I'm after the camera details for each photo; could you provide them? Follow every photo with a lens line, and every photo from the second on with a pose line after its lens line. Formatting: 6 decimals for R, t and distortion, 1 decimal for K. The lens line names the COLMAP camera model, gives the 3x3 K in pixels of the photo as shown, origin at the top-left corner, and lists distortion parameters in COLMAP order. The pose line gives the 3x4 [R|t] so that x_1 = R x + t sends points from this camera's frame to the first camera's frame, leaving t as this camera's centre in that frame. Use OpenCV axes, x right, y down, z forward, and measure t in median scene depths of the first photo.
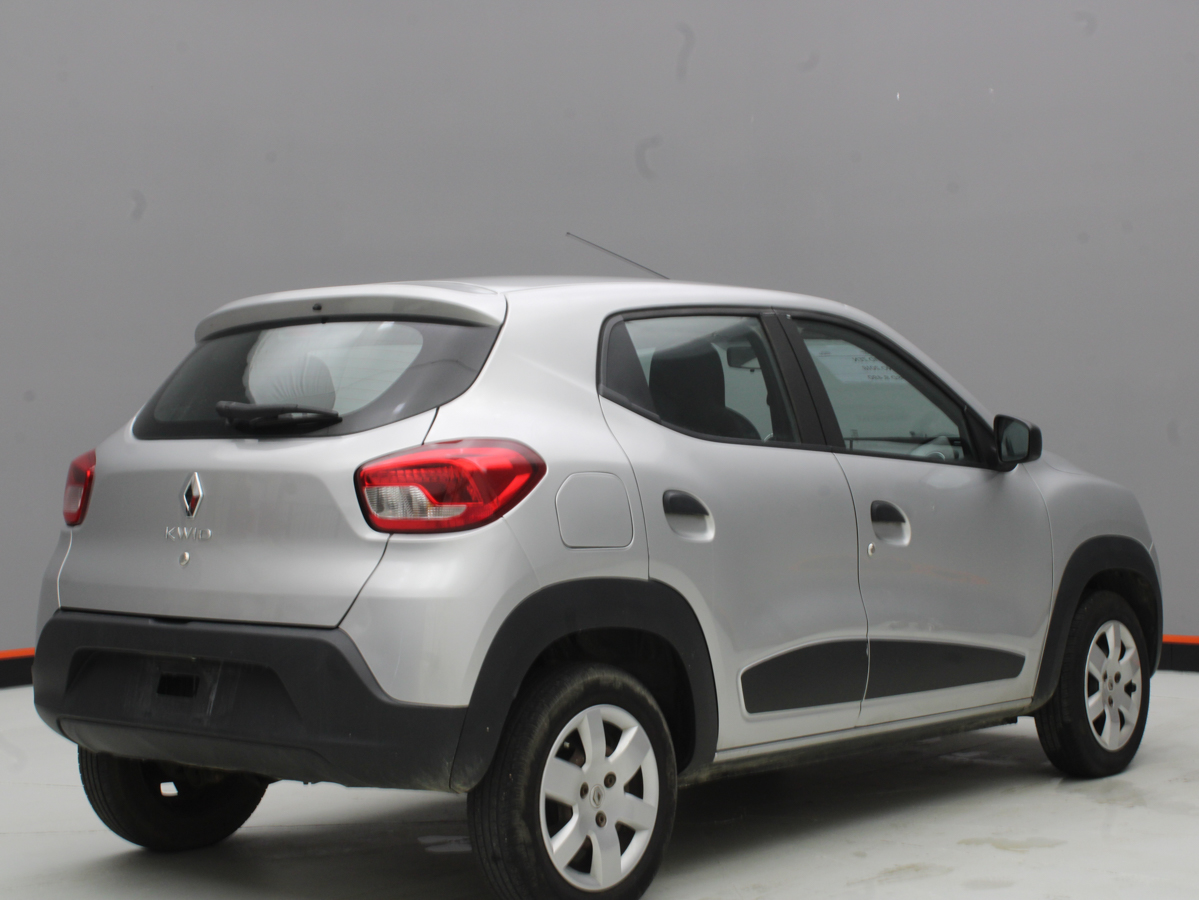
lens RADIAL K [[2047.1, 0, 599.5], [0, 2047.1, 450.0], [0, 0, 1]] dist [-0.021167, 0.068242]
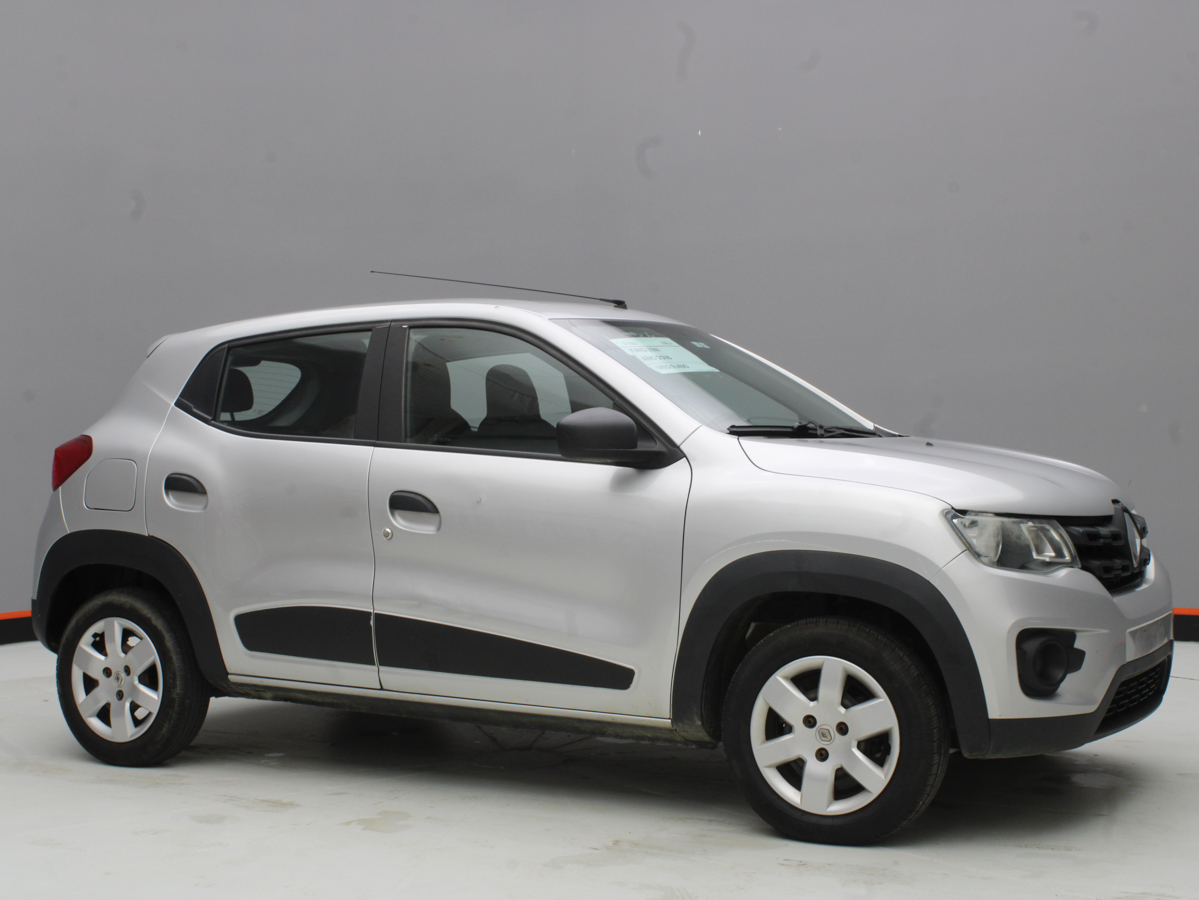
lens RADIAL K [[1755.1, 0, 599.5], [0, 1755.1, 450.0], [0, 0, 1]] dist [-0.065089, 0.059237]
pose [[0.177037, 0.020852, -0.983983, 1.273478], [0.010796, 0.999674, 0.023127, -0.021028], [0.984145, -0.014717, 0.176754, 1.099362]]
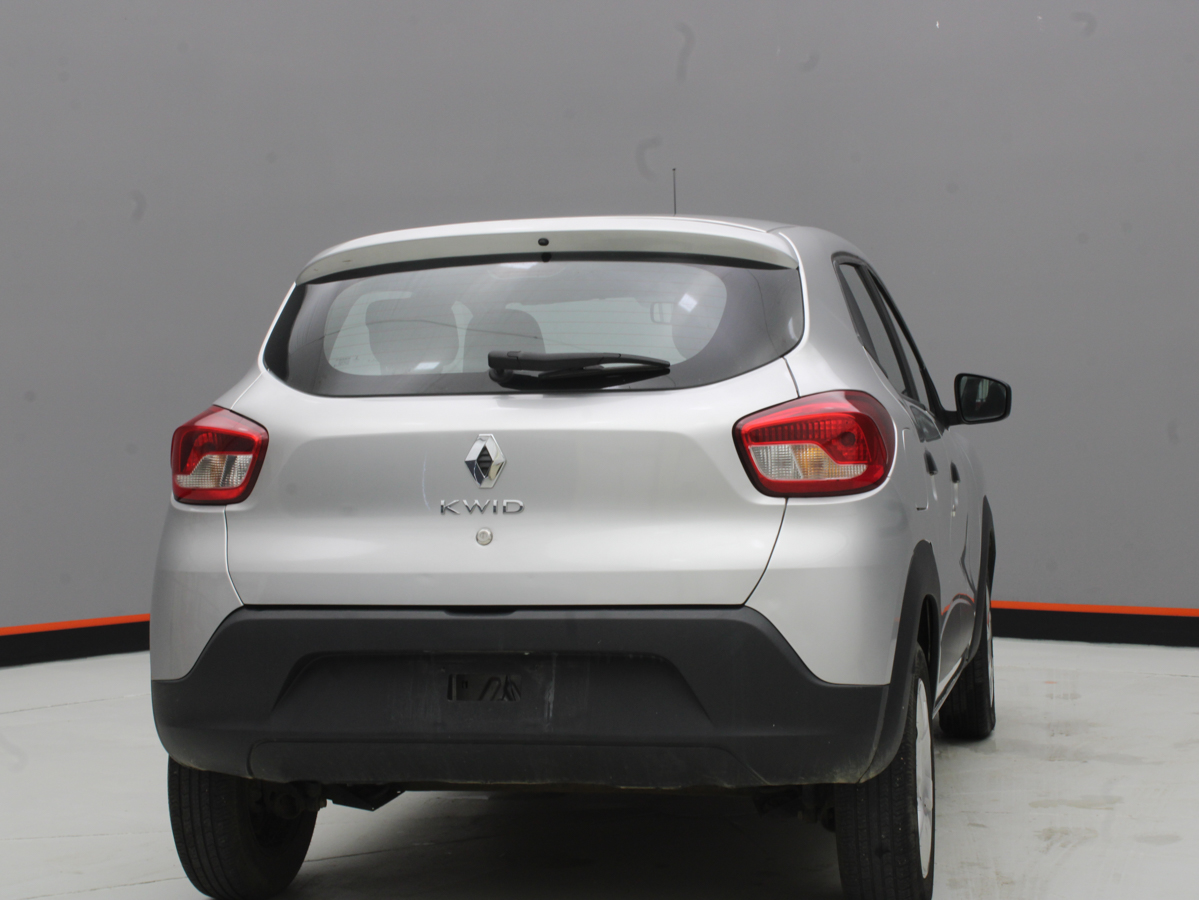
lens RADIAL K [[2178.4, 0, 599.5], [0, 2178.4, 450.0], [0, 0, 1]] dist [0.021742, -0.034965]
pose [[0.887404, -0.014394, 0.460768, -0.572043], [0.010256, 0.999881, 0.011484, 0.007873], [-0.460879, -0.005465, 0.887446, 0.183804]]
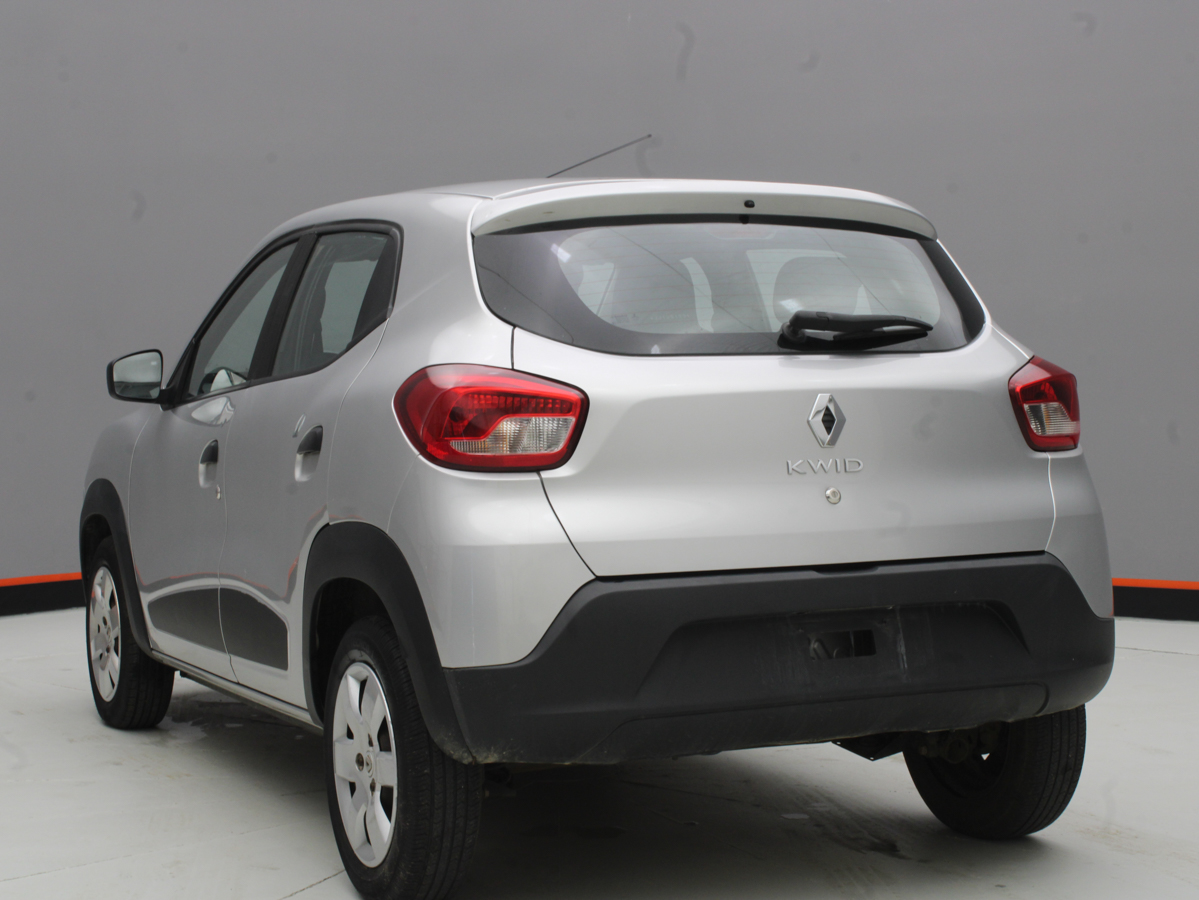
lens RADIAL K [[2178.4, 0, 599.5], [0, 2178.4, 450.0], [0, 0, 1]] dist [0.021742, -0.034965]
pose [[0.431386, -0.028089, 0.901730, -1.055315], [0.011672, 0.999605, 0.025554, 0.010326], [-0.902092, -0.000498, 0.431543, 0.697521]]
